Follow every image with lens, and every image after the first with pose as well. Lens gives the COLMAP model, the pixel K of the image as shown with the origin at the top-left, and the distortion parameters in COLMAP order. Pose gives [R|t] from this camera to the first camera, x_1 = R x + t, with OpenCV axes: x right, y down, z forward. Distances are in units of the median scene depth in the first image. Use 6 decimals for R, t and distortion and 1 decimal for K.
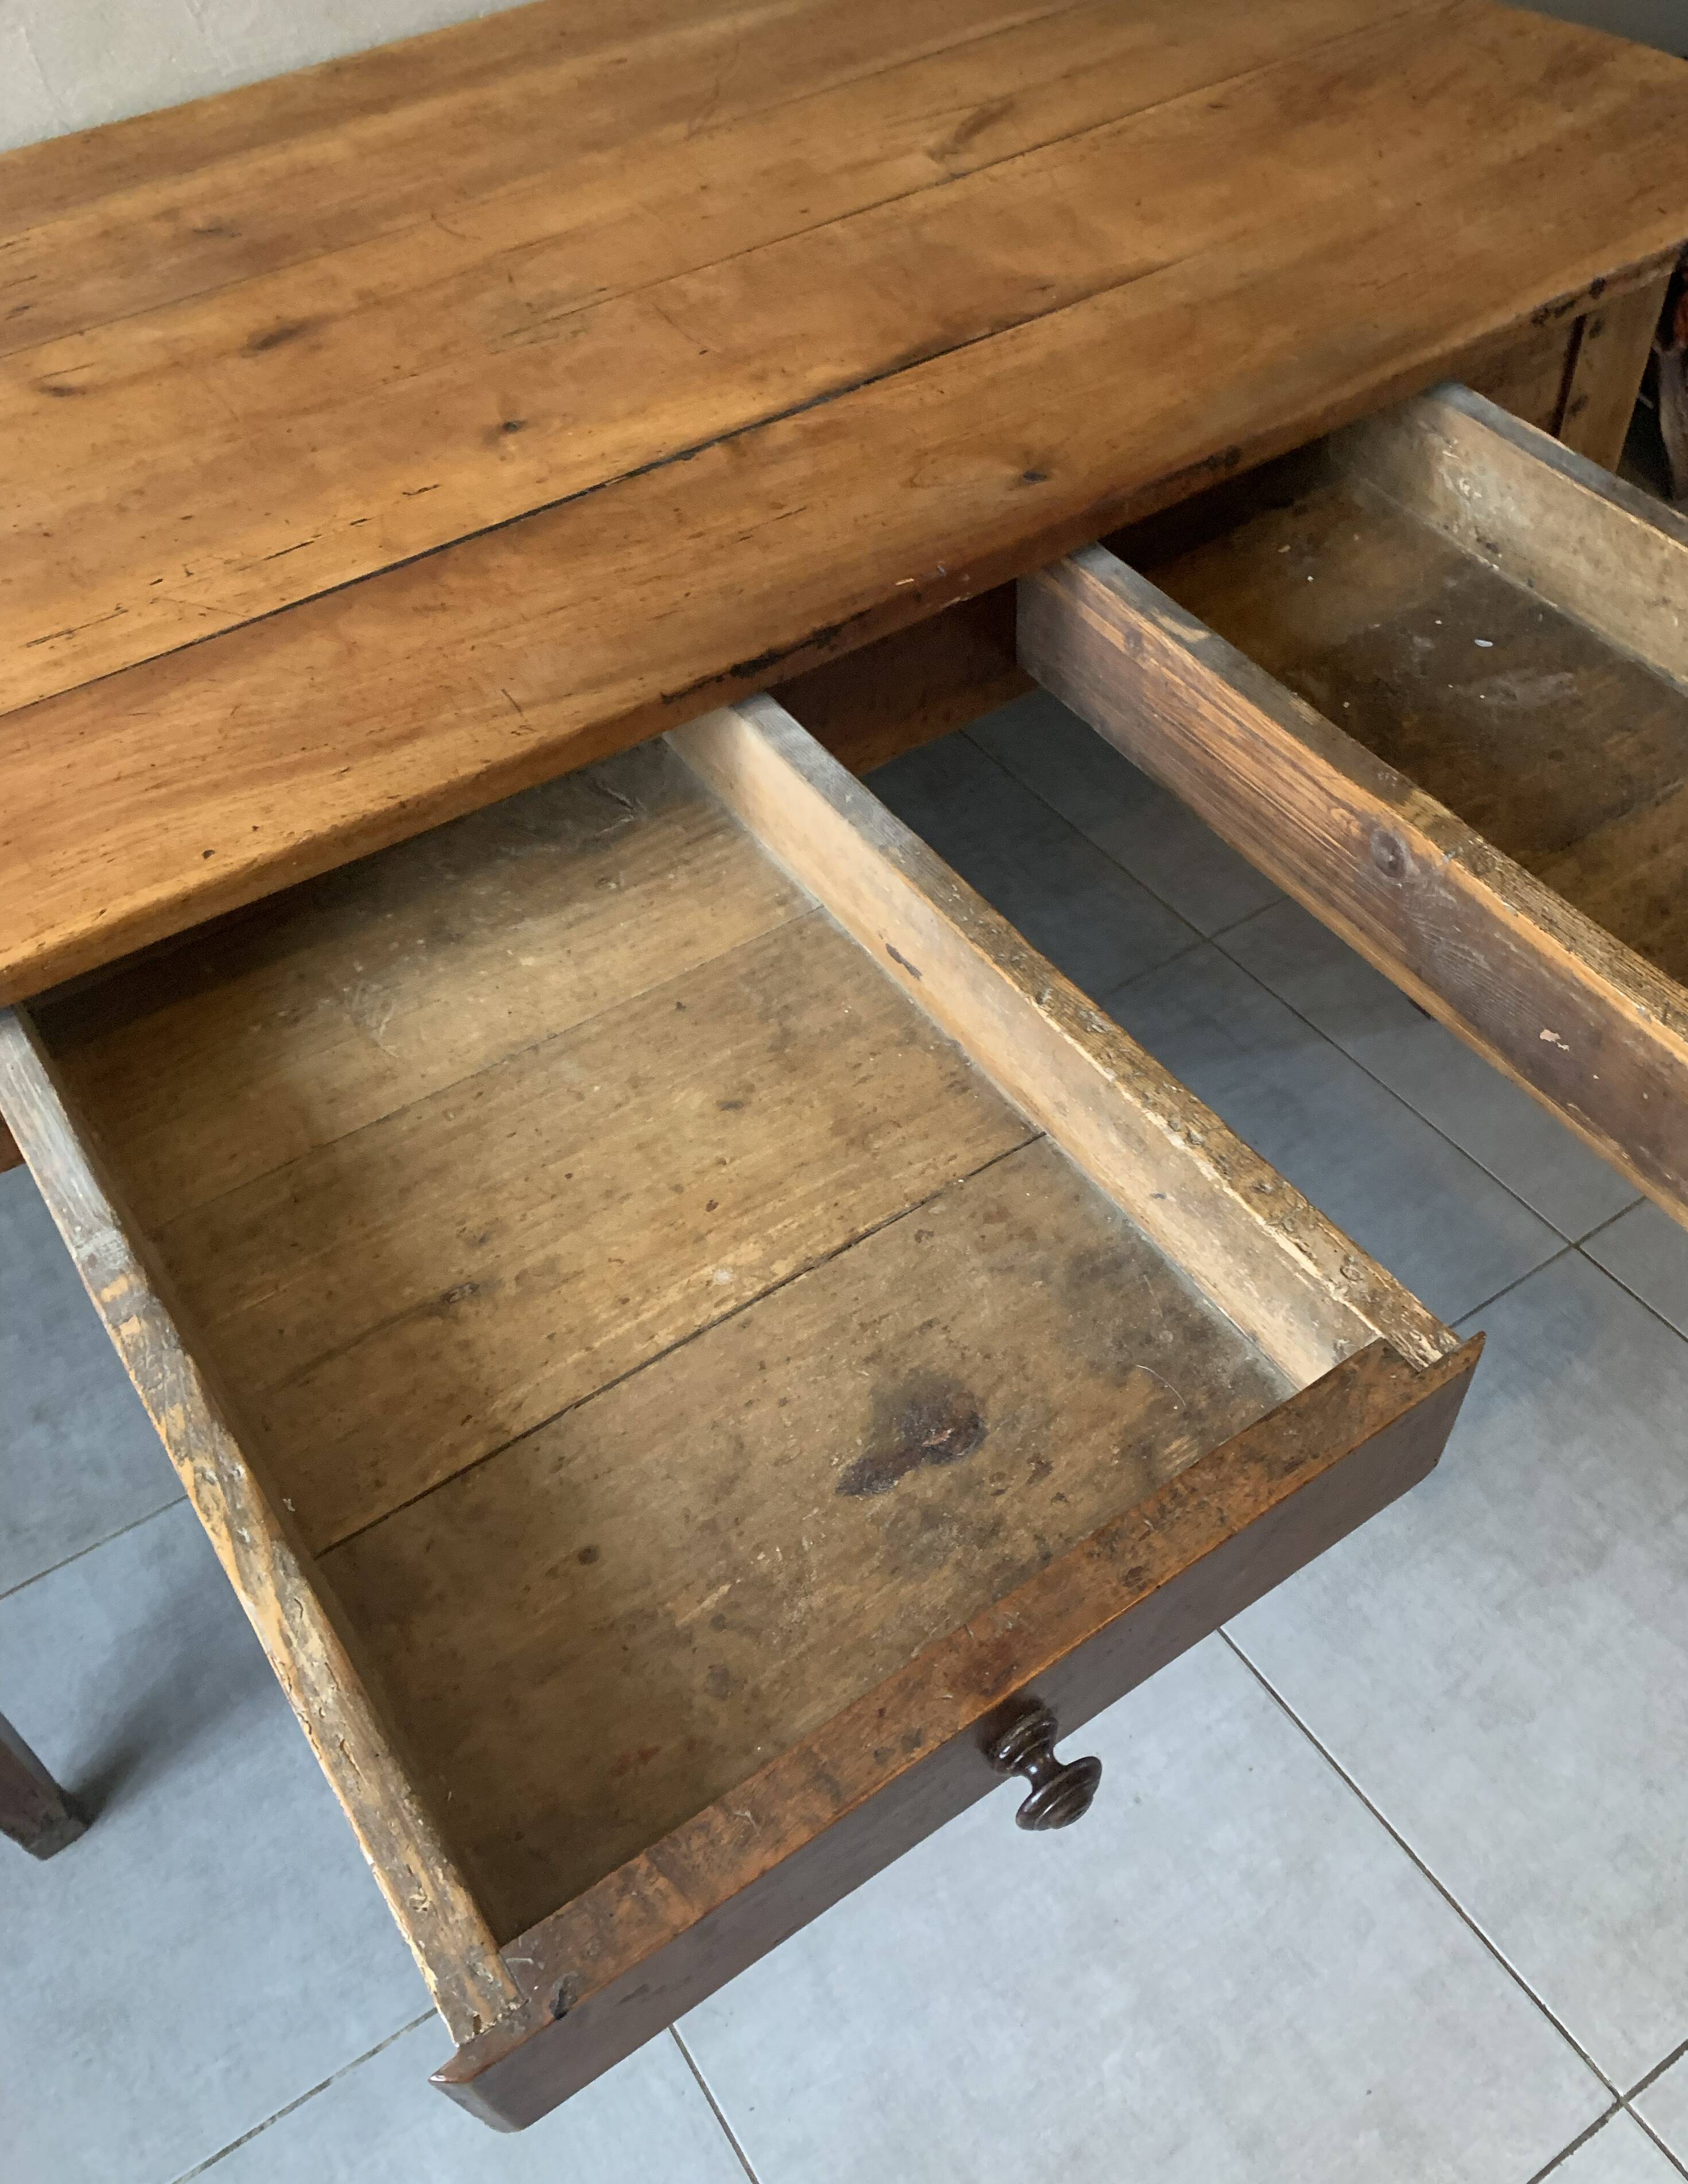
lens RADIAL K [[1811.1, 0, 844.0], [0, 1811.1, 1092.0], [0, 0, 1]] dist [-0.054159, 0.084262]
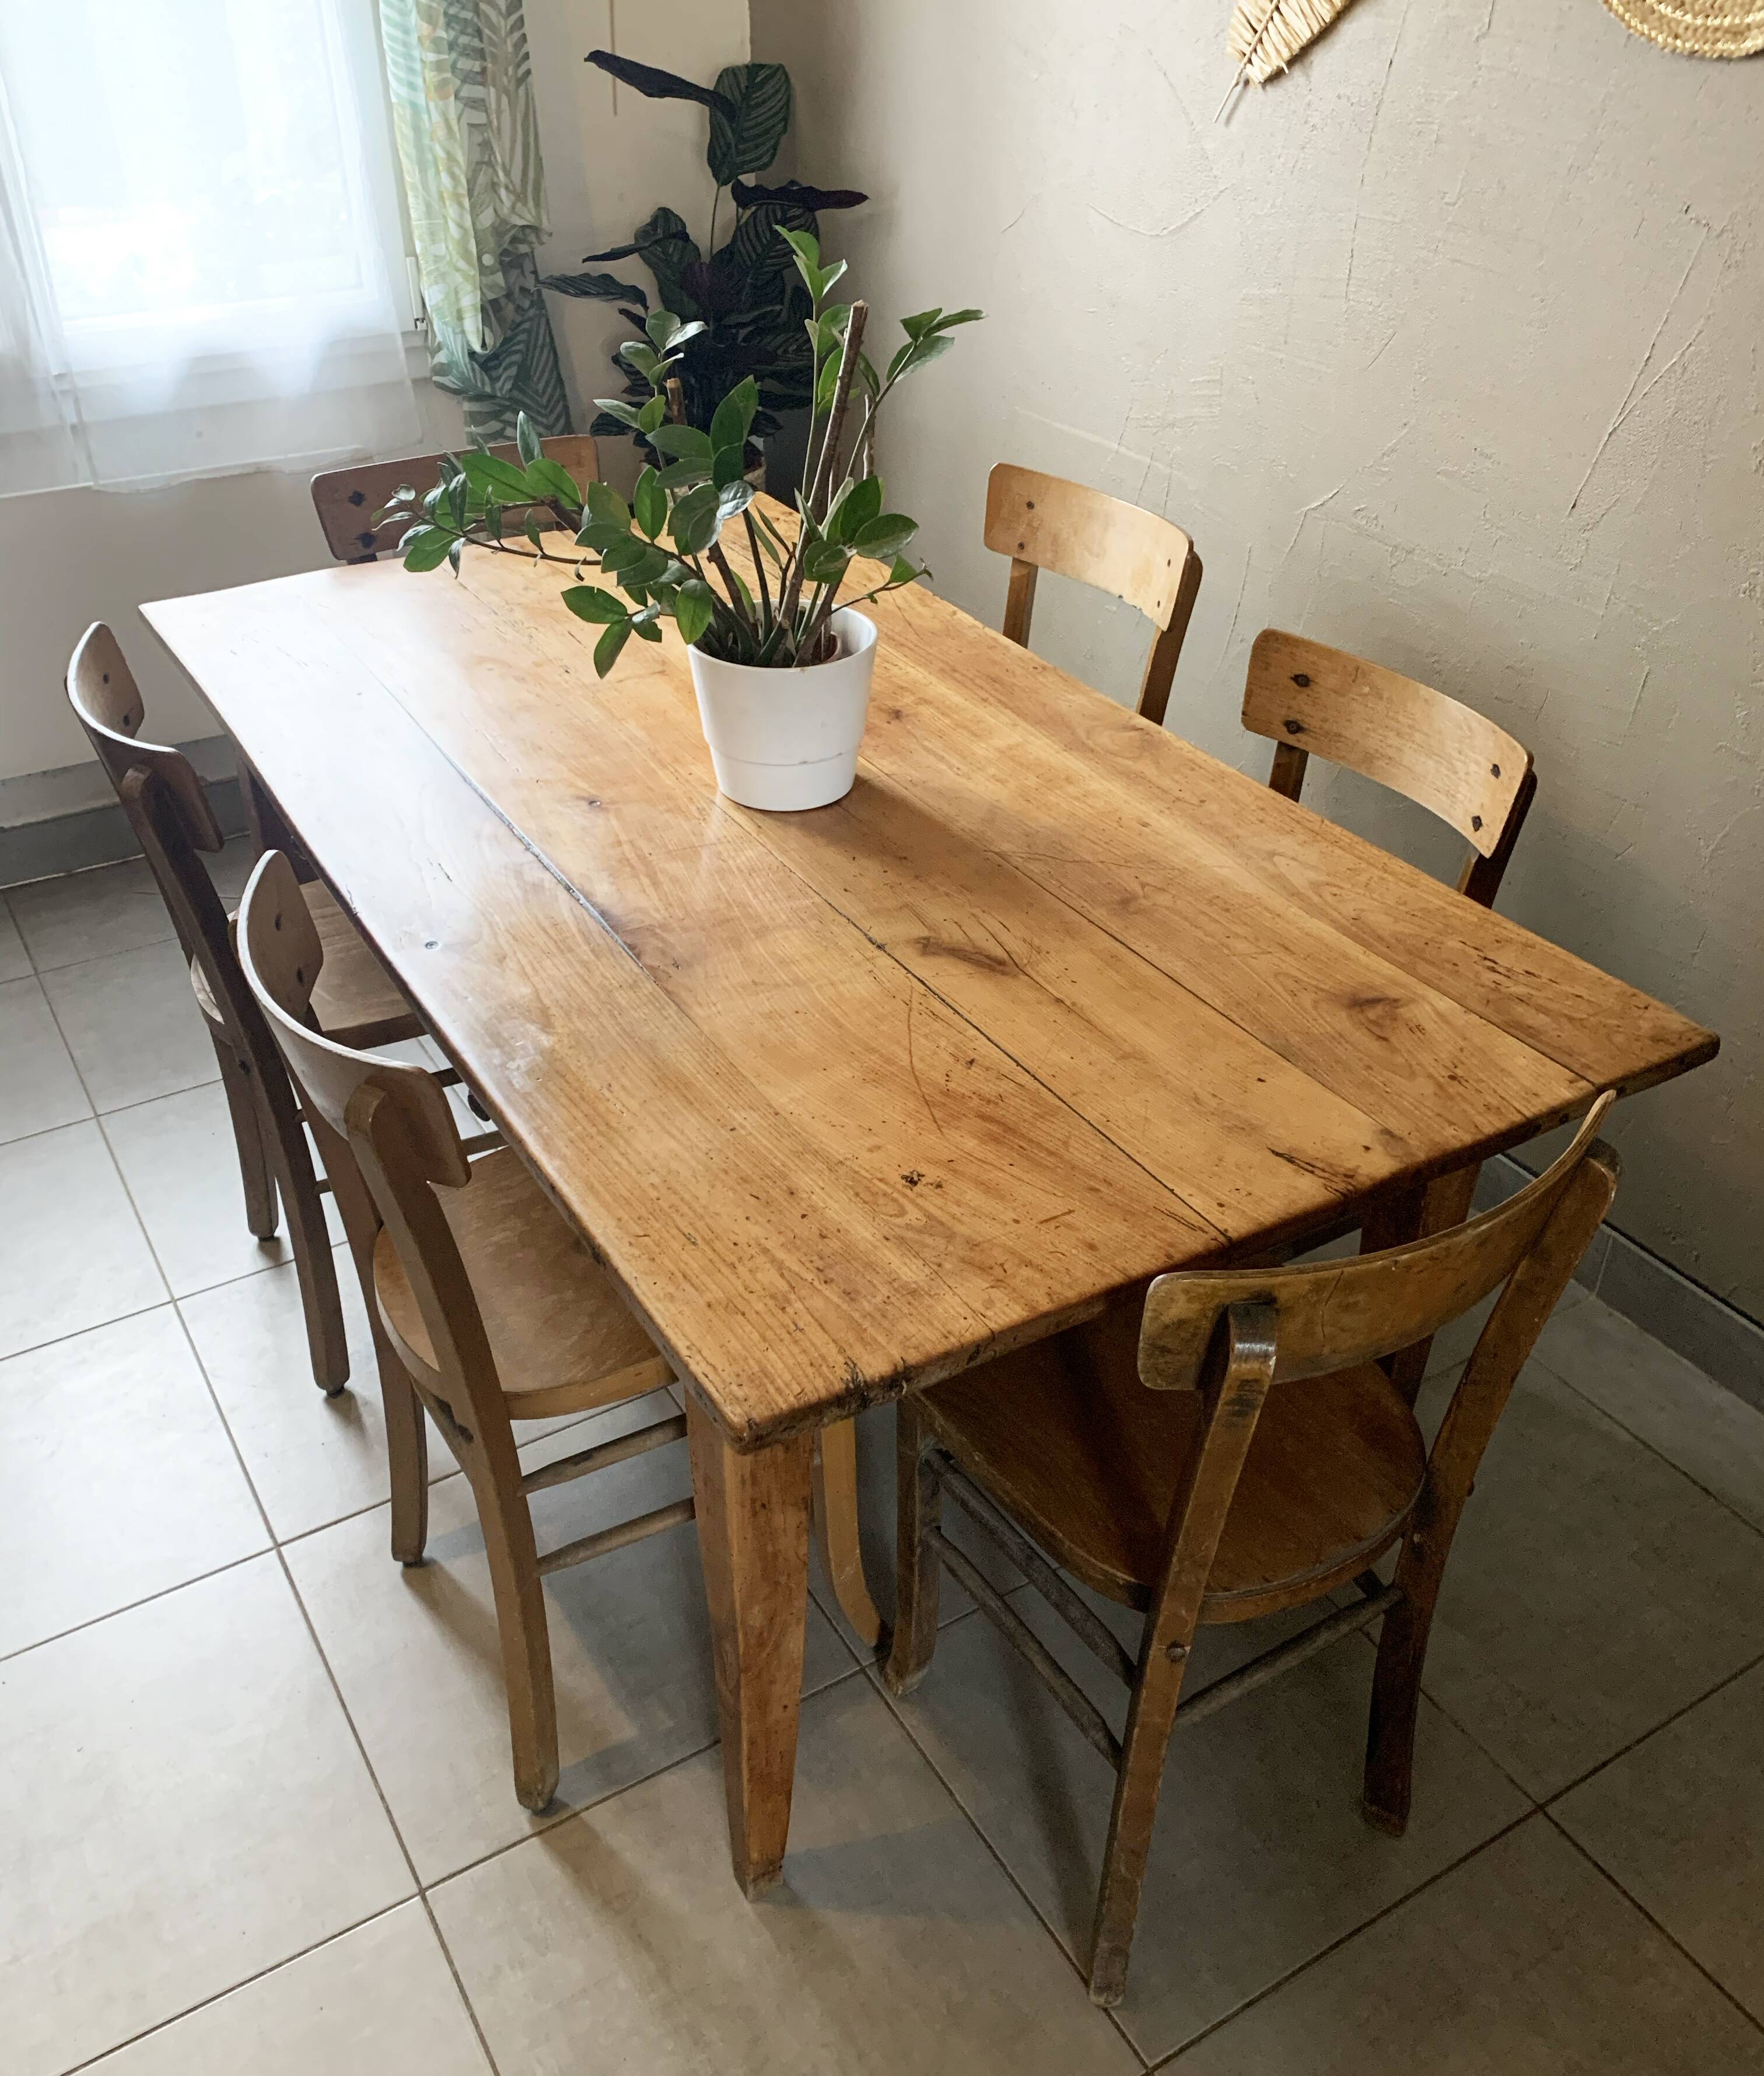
lens RADIAL K [[1727.8, 0, 888.6], [0, 1727.8, 1082.0], [0, 0, 1]] dist [0.130665, -0.265031]
pose [[-0.034487, 0.629549, -0.776195, 1.260393], [-0.757096, 0.490530, 0.431493, -1.147087], [0.652393, 0.602535, 0.459712, 0.539199]]
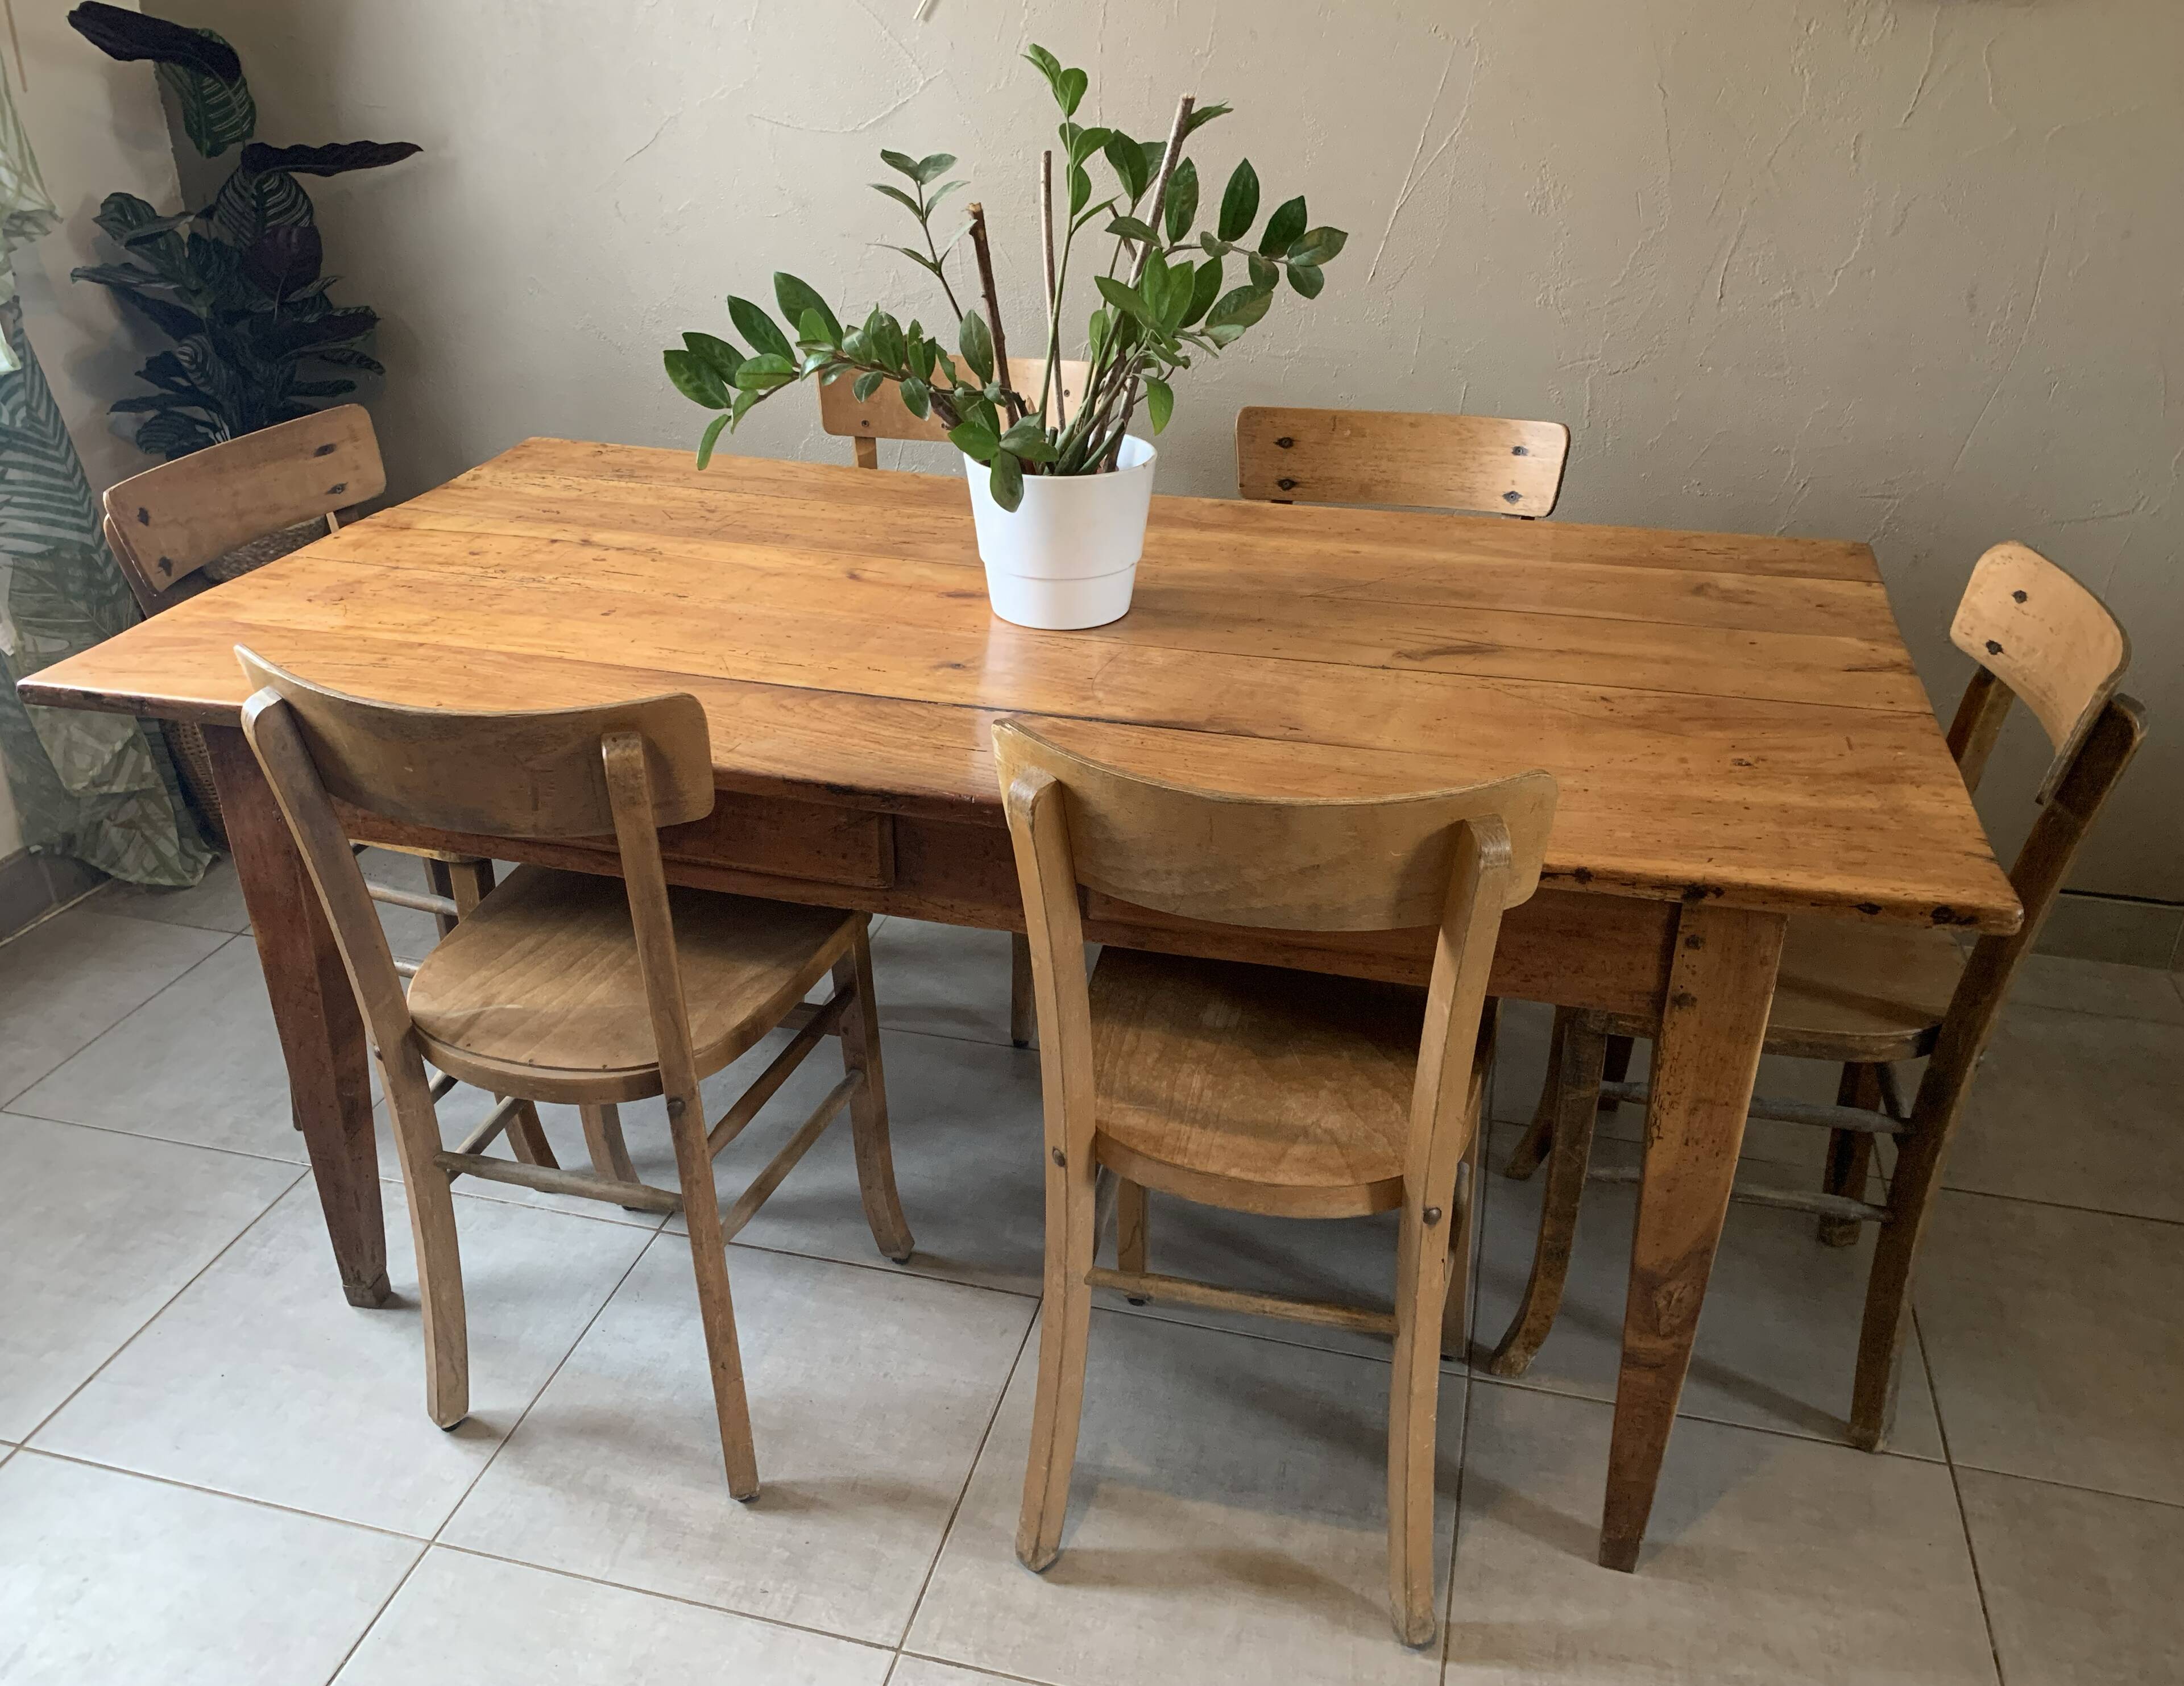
lens RADIAL K [[1673.8, 0, 1083.3], [0, 1673.8, 895.2], [0, 0, 1]] dist [0.075037, -0.106583]
pose [[0.665820, 0.420842, -0.616098, 0.886788], [-0.594248, 0.798434, -0.096815, -0.116319], [0.451169, 0.430576, 0.781697, -0.056013]]
